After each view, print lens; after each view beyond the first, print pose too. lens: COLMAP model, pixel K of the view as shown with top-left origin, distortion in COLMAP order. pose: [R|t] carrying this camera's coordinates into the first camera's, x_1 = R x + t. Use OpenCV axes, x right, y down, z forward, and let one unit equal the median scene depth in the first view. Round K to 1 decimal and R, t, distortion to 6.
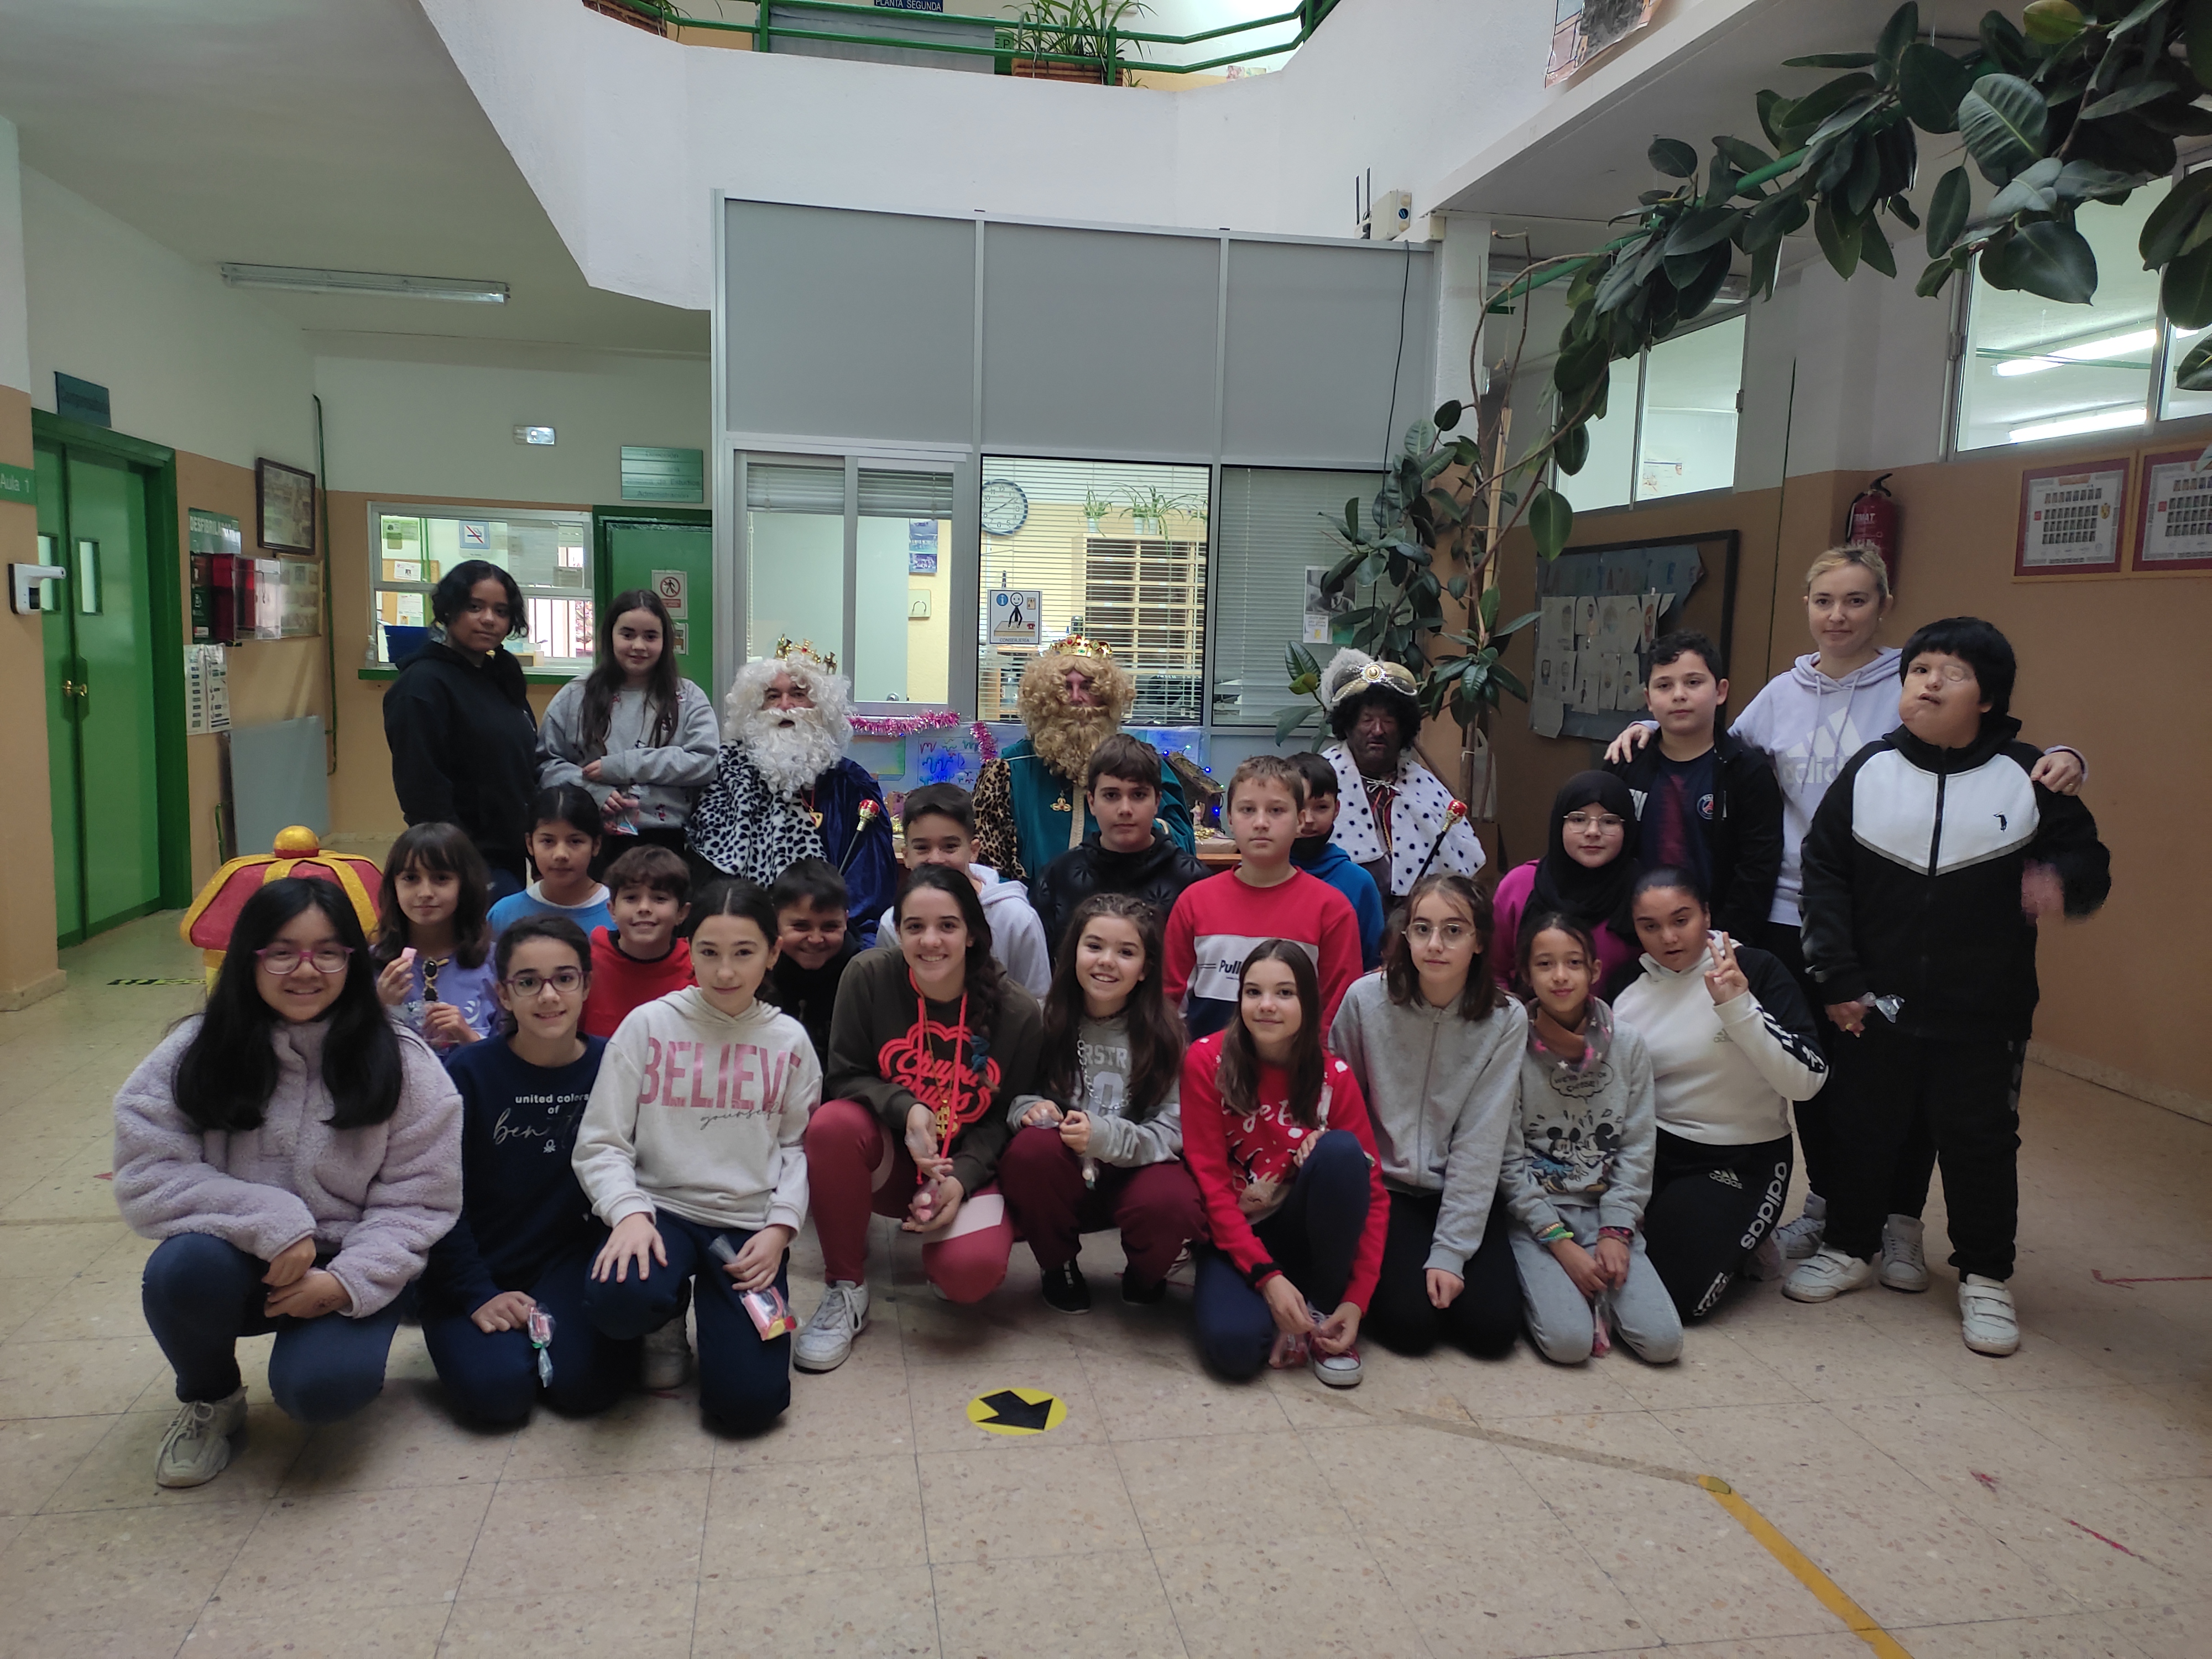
lens RADIAL K [[1639.7, 0, 1104.6], [0, 1639.7, 826.3], [0, 0, 1]] dist [0.065995, -0.055526]
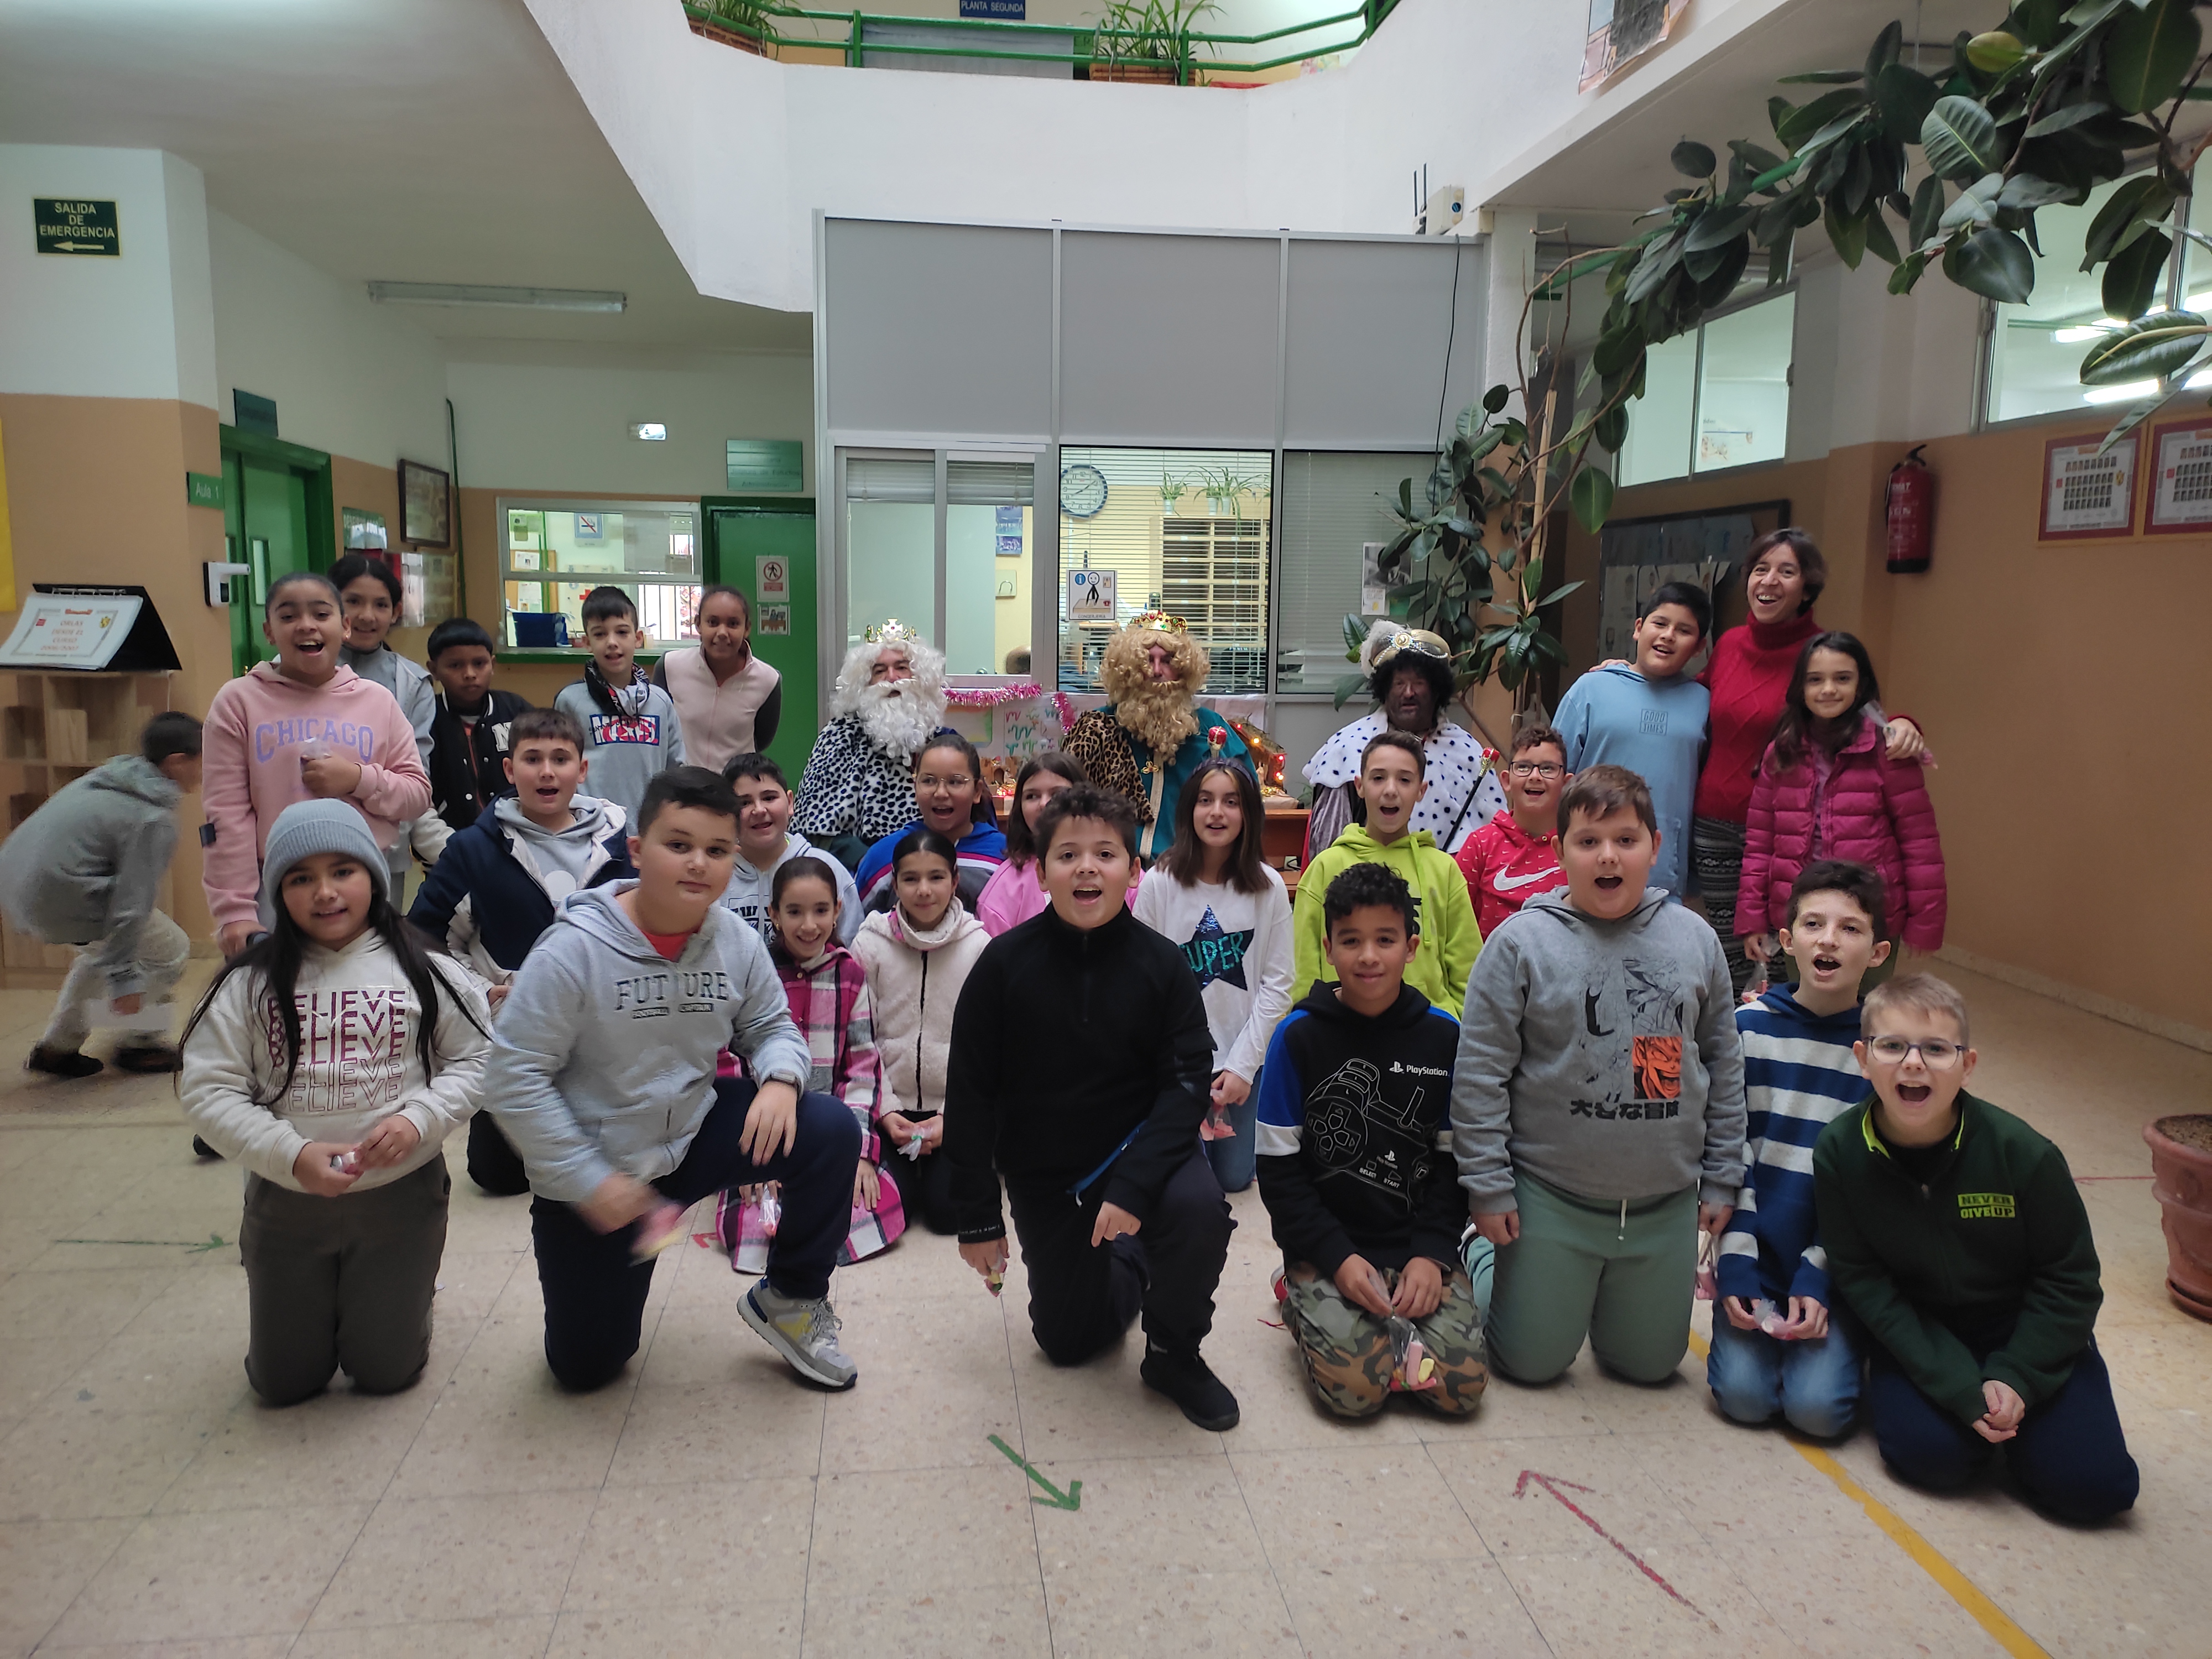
lens RADIAL K [[1650.6, 0, 1104.6], [0, 1650.6, 823.5], [0, 0, 1]] dist [0.063529, -0.054476]
pose [[0.998336, -0.007968, -0.057110, 0.015109], [0.008646, 0.999895, 0.011638, 0.010872], [0.057011, -0.012112, 0.998300, -0.092144]]
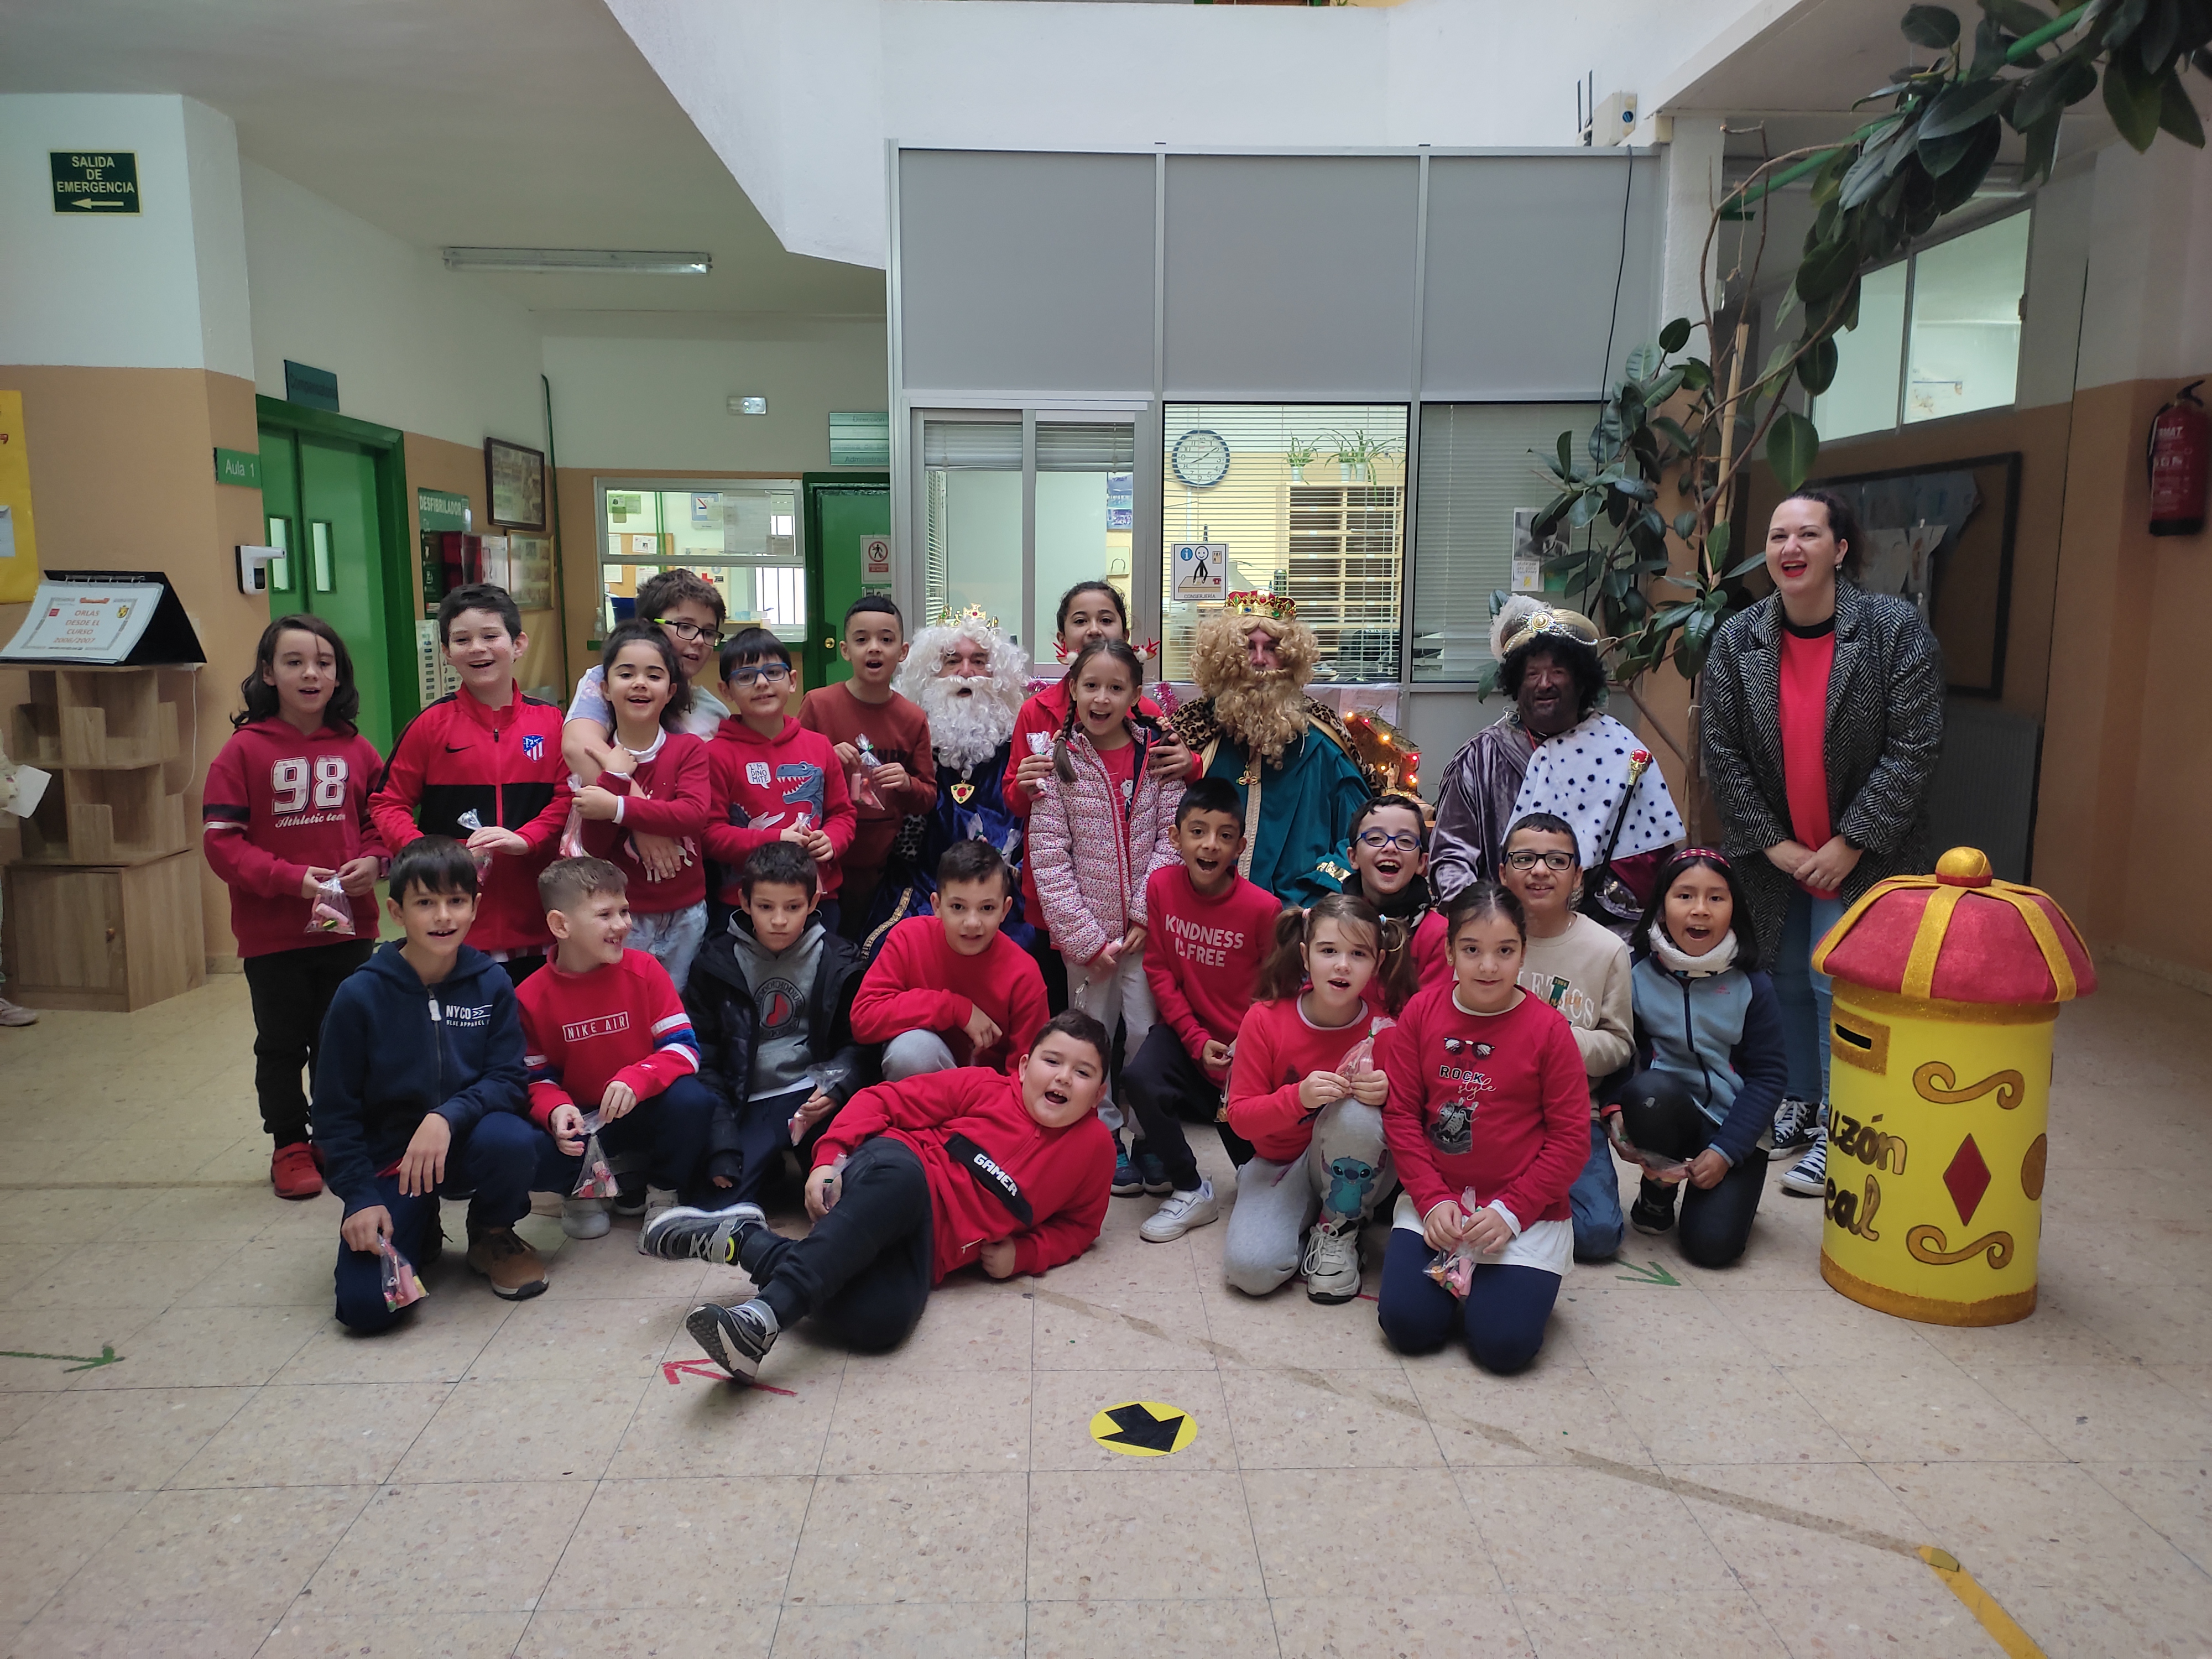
lens RADIAL K [[1639.7, 0, 1104.6], [0, 1639.7, 826.3], [0, 0, 1]] dist [0.065995, -0.055526]
pose [[0.989226, -0.003357, -0.146355, 0.030955], [0.007102, 0.999660, 0.025074, -0.003877], [0.146221, -0.025844, 0.988914, 0.042985]]
